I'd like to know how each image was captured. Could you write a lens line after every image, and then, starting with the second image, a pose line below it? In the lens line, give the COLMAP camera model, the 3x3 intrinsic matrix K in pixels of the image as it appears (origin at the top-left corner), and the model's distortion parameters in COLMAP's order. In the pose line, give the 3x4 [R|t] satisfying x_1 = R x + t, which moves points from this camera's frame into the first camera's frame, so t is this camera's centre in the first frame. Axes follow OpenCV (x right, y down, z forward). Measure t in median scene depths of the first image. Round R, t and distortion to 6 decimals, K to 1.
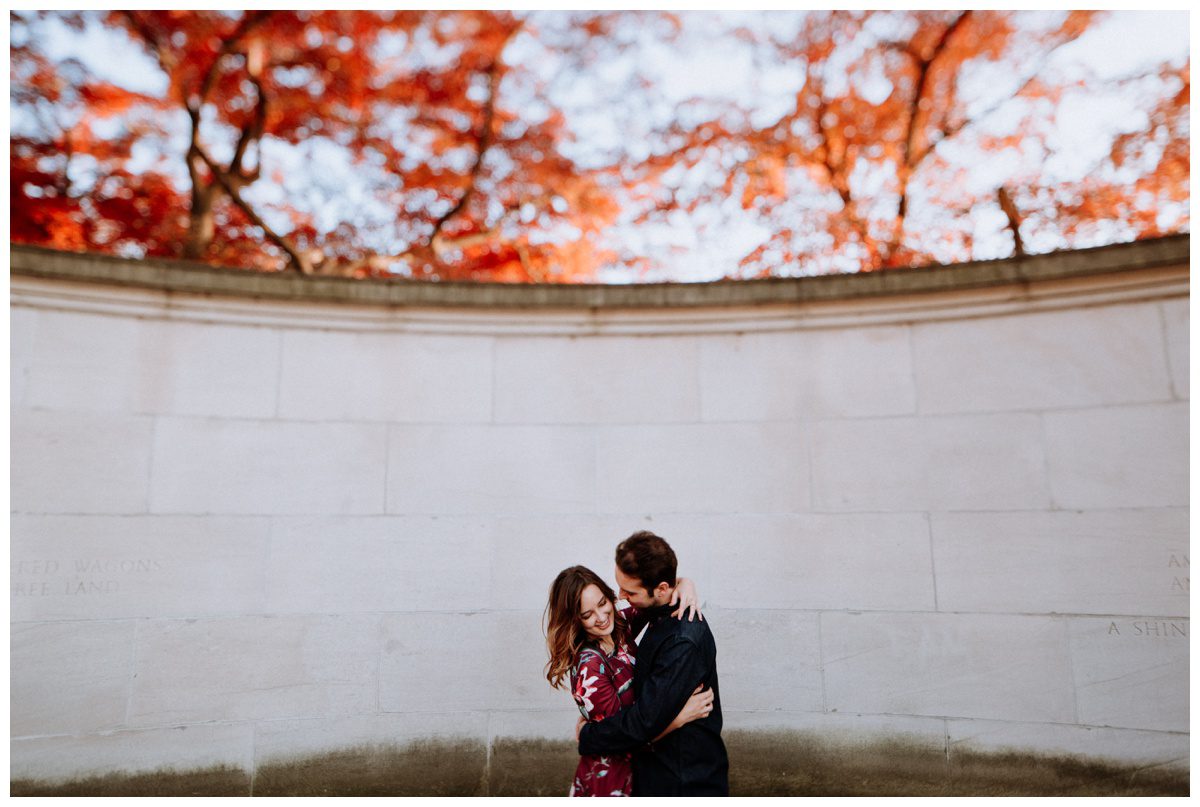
lens RADIAL K [[847.5, 0, 598.0], [0, 847.5, 361.1], [0, 0, 1]] dist [-0.003978, -0.002854]
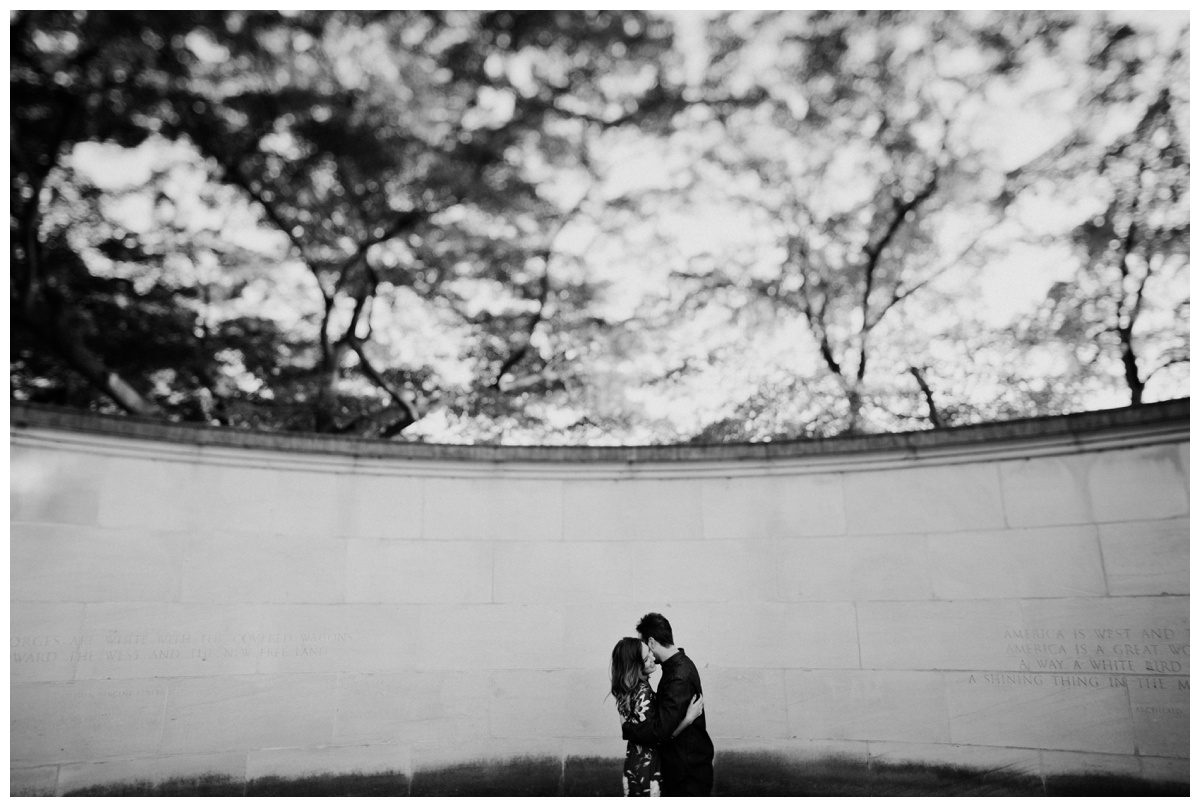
lens RADIAL K [[851.3, 0, 598.2], [0, 851.3, 359.0], [0, 0, 1]] dist [-0.006888, -0.000466]
pose [[0.999597, -0.008383, -0.027135, -0.020617], [0.005904, 0.995909, -0.090166, -0.115699], [0.027780, 0.089970, 0.995557, -0.549771]]
